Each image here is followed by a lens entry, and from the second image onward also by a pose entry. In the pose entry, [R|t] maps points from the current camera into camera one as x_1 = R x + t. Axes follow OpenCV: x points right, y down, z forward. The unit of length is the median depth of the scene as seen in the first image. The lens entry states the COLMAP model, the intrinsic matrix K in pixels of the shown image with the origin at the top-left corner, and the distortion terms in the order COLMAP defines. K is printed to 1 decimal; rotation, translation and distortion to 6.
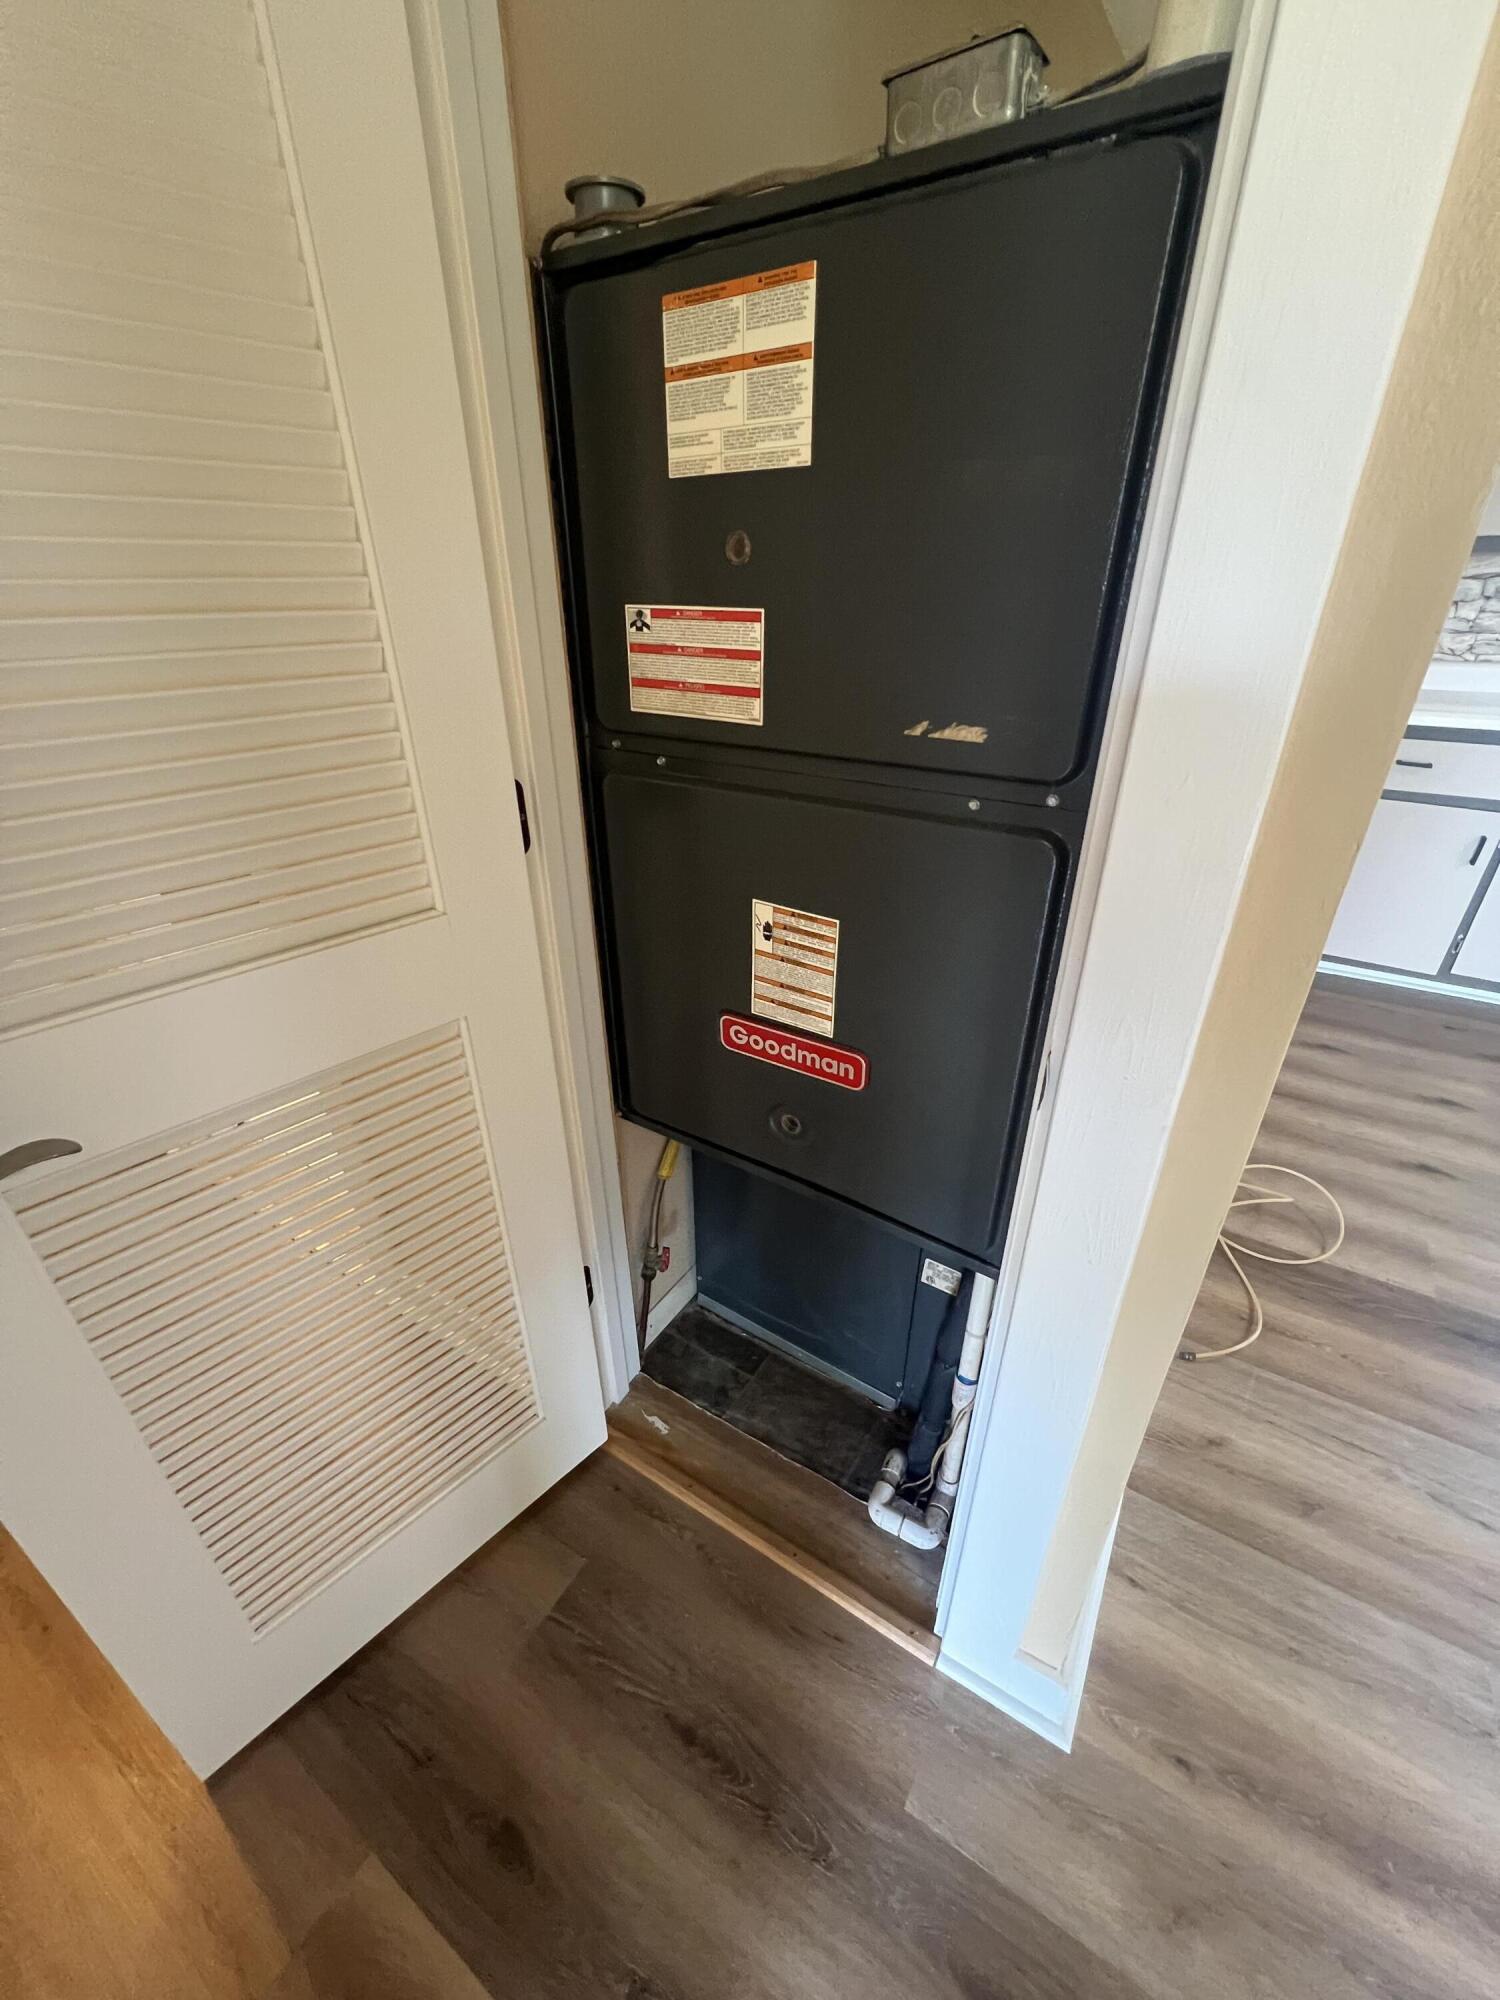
lens RADIAL K [[798.7, 0, 746.9], [0, 798.7, 1002.6], [0, 0, 1]] dist [-0.002945, 0.000094]
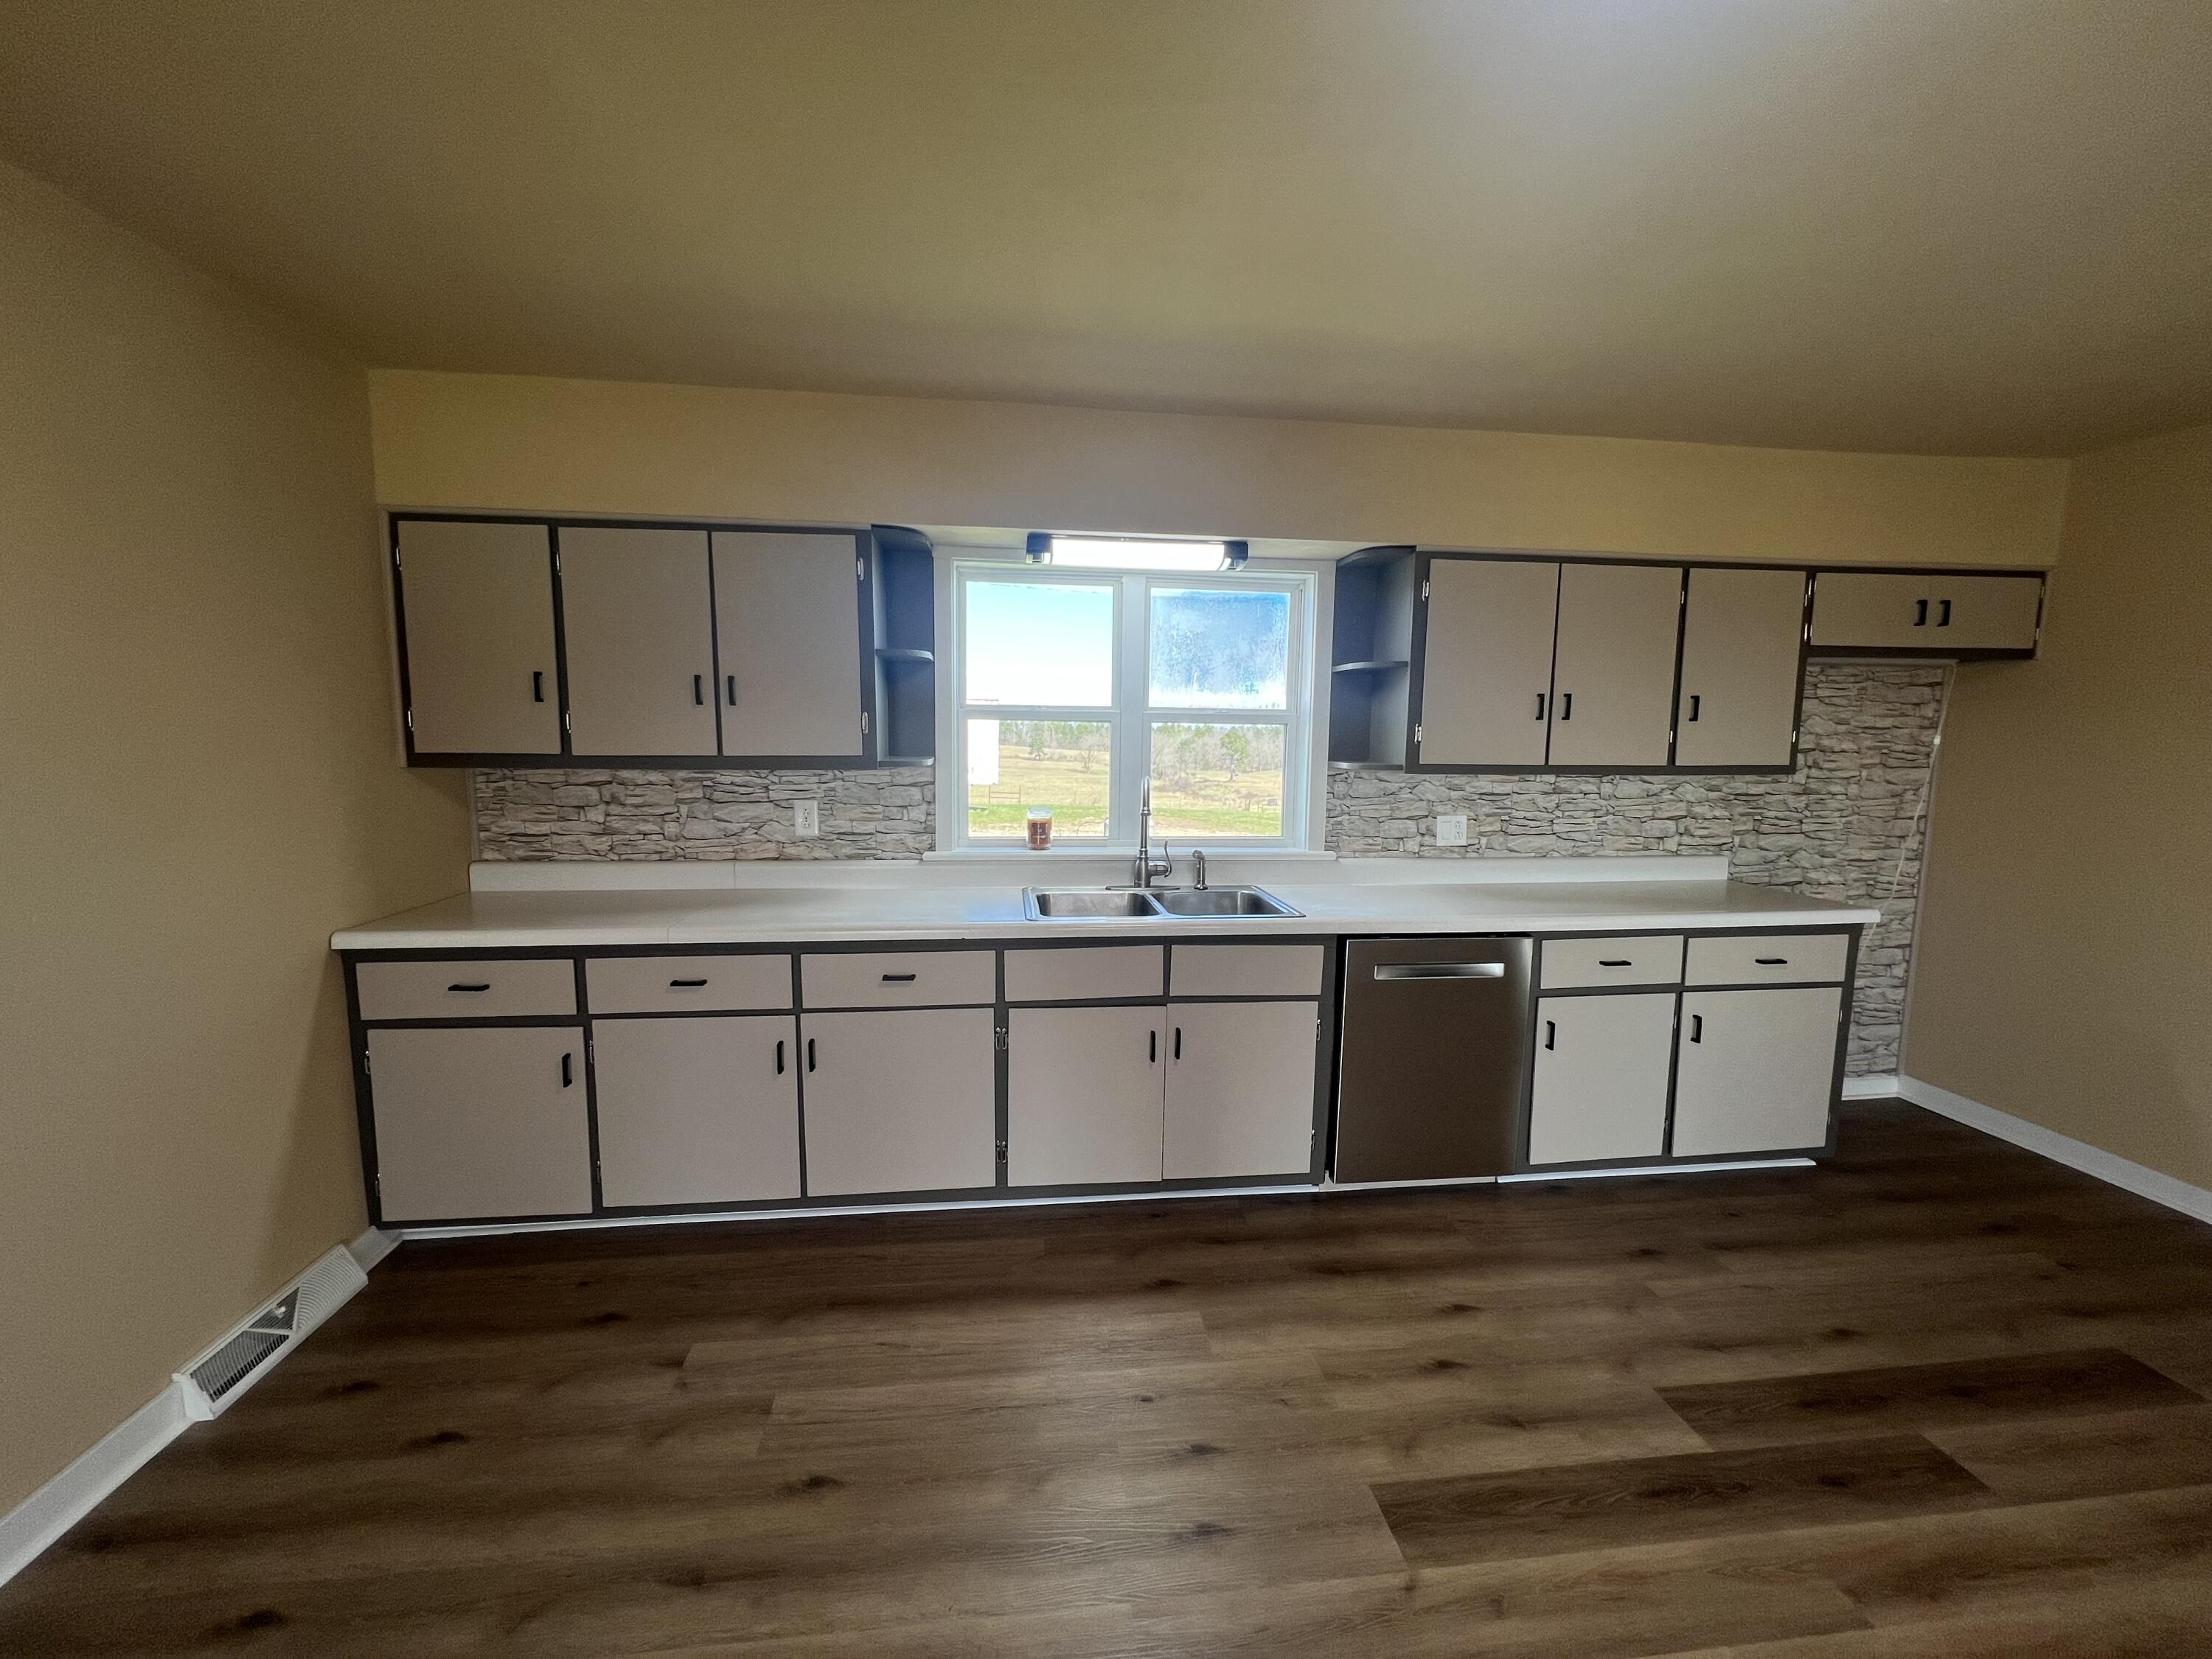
lens RADIAL K [[883.4, 0, 1102.6], [0, 883.4, 829.4], [0, 0, 1]] dist [-0.002945, 0.000094]
pose [[0.772032, -0.054331, 0.633257, 0.722833], [0.285805, 0.919600, -0.269540, -0.001126], [-0.567699, 0.389081, 0.725489, -0.147955]]
